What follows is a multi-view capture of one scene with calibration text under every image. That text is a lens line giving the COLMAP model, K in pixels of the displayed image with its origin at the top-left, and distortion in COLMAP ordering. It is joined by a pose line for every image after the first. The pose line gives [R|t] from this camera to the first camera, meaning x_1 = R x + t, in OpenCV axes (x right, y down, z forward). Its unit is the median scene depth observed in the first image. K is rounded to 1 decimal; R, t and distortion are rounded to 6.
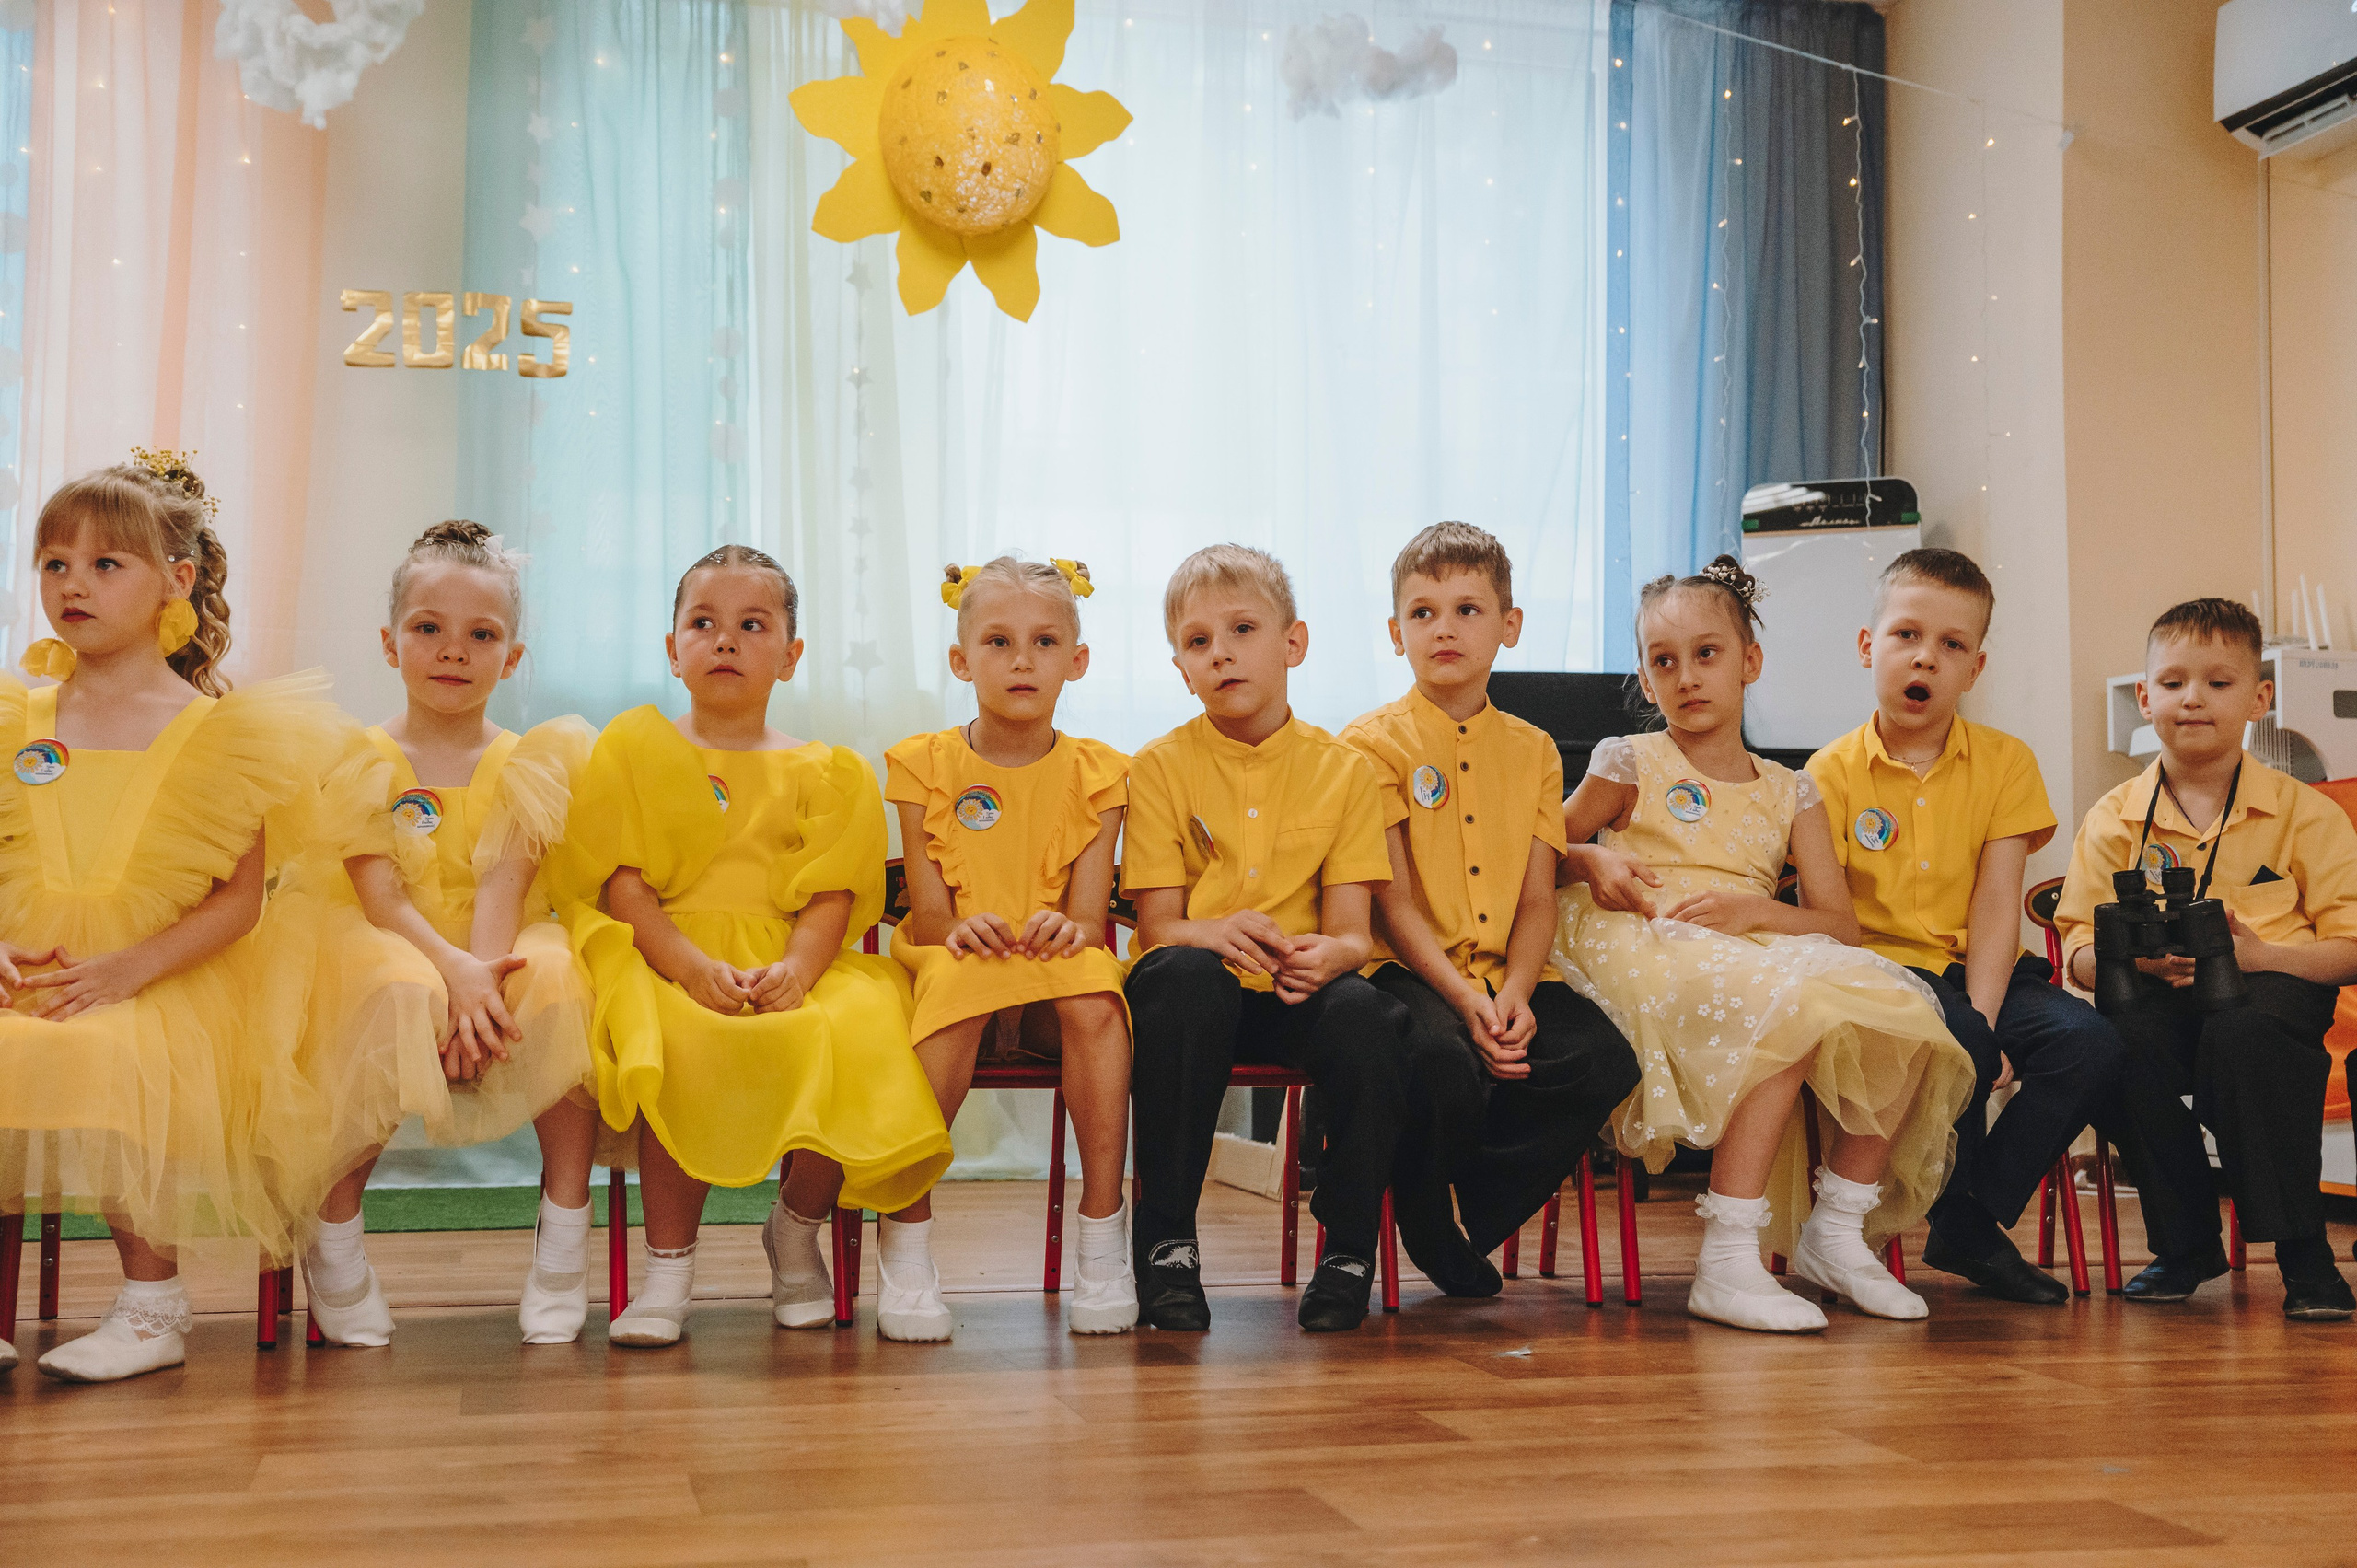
lens RADIAL K [[2639.2, 0, 1212.7], [0, 2639.2, 782.0], [0, 0, 1]] dist [0.037500, 0.000000]
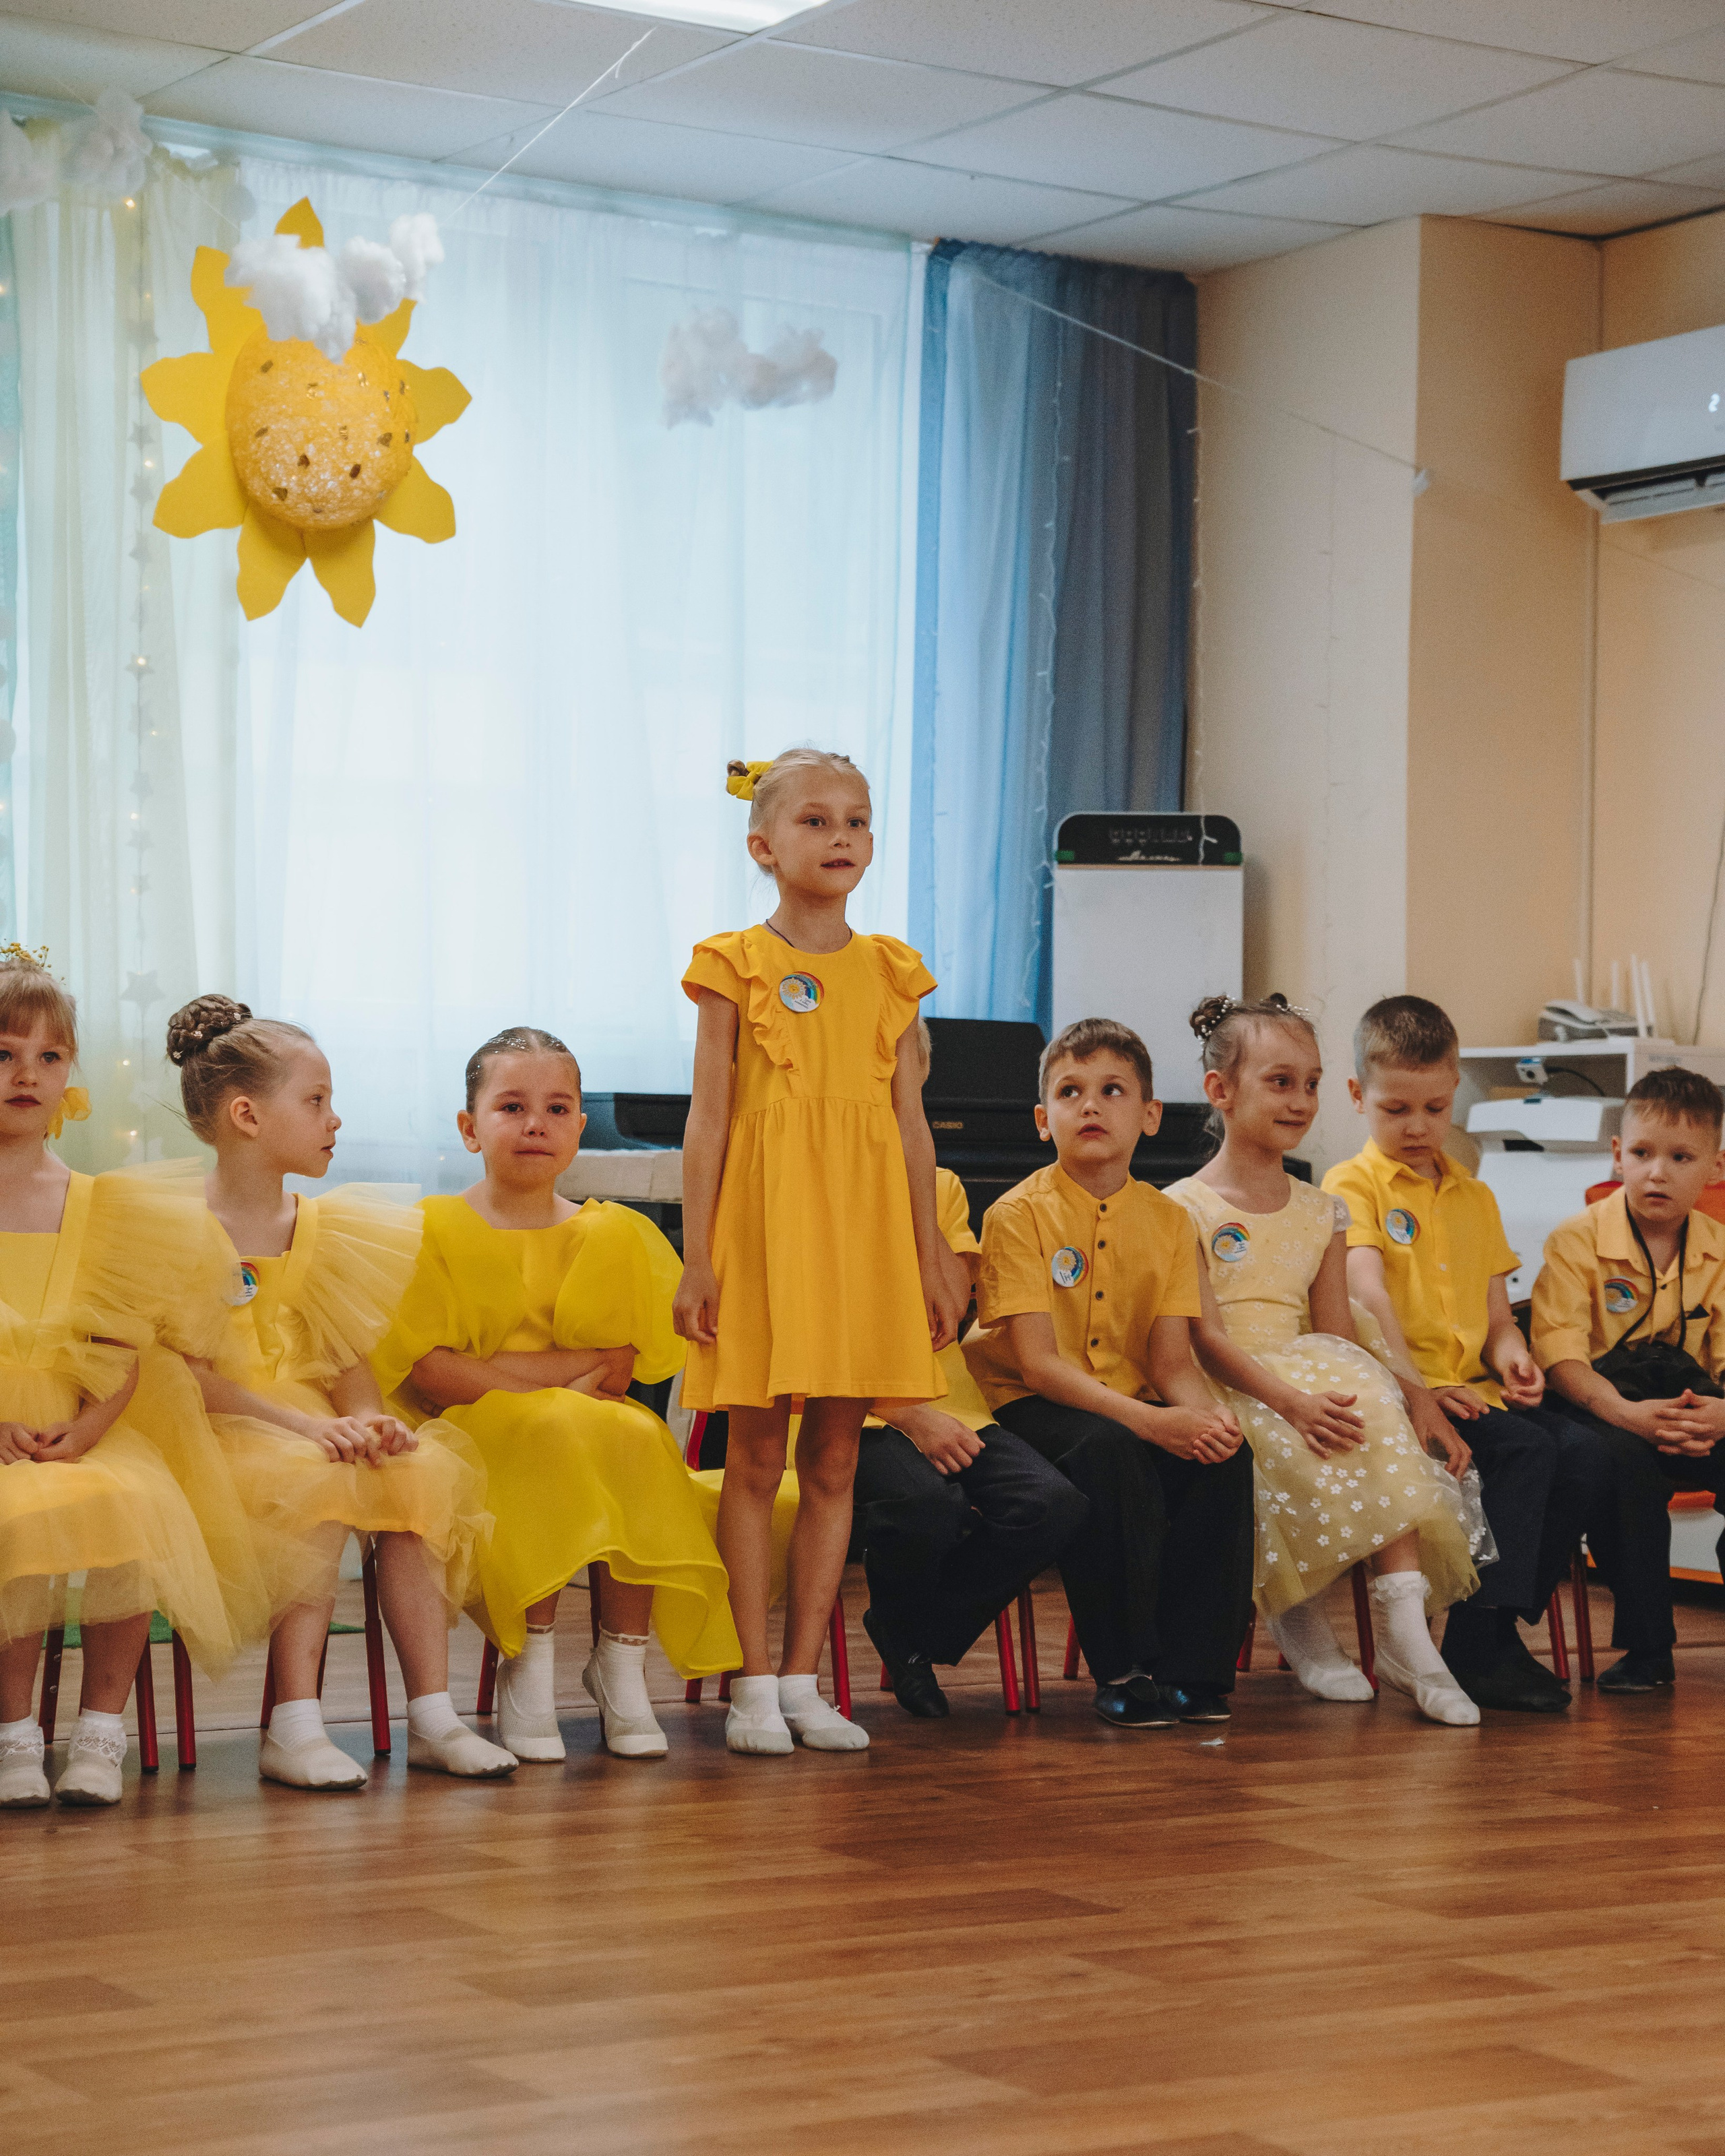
lens RADIAL K [[4165.9, 0, 865.8], [0, 4165.9, 1066.2], [0, 0, 1]] dist [0.135639, 0.000000]
pose [[0.952216, 0.021415, 0.304675, -0.337033], [-0.036944, 0.998290, 0.045294, -0.096874], [-0.303184, -0.054386, 0.951379, -0.404727]]
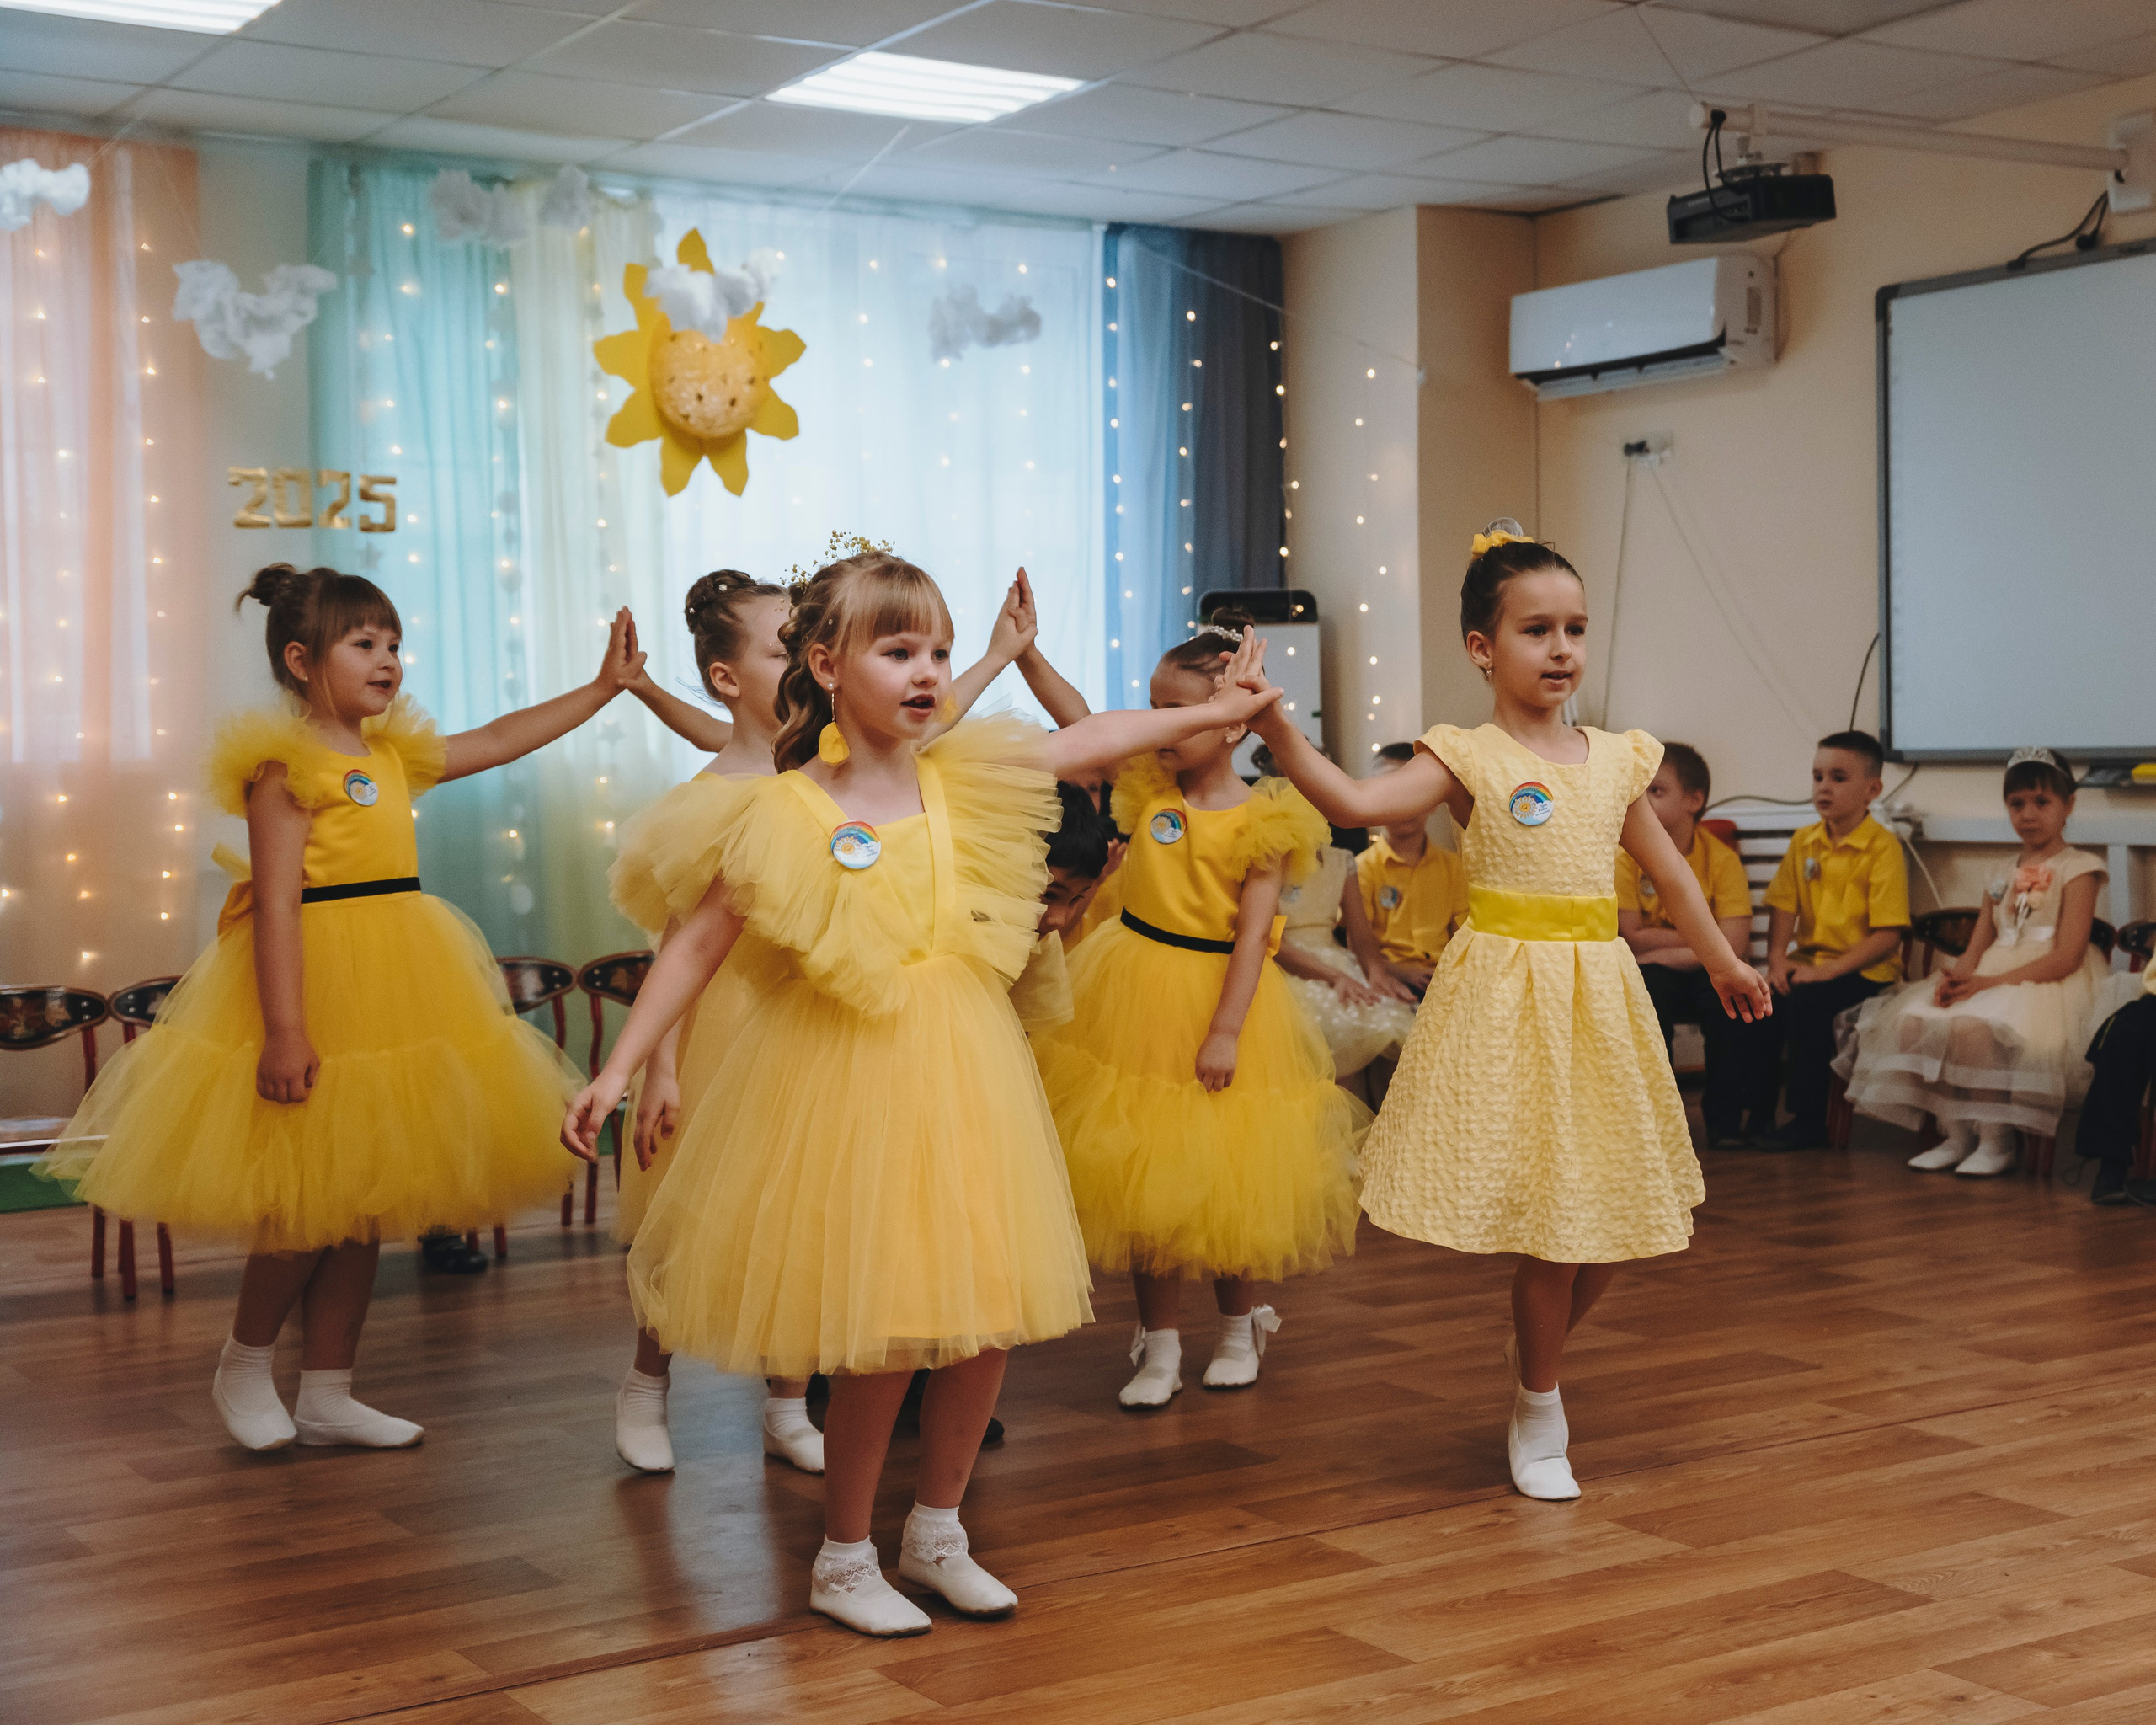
lens RADIAL K [[2988.6, 0, 1326.2], [0, 2988.6, 878.3], [0, 0, 1]] dist [0.001886, 0.000000]
pose [[0.932850, -0.029955, 0.359017, -0.357787], [-0.010213, 0.993938, 0.109466, -0.150989], [-0.360120, -0.105781, 0.926889, -0.602558]]
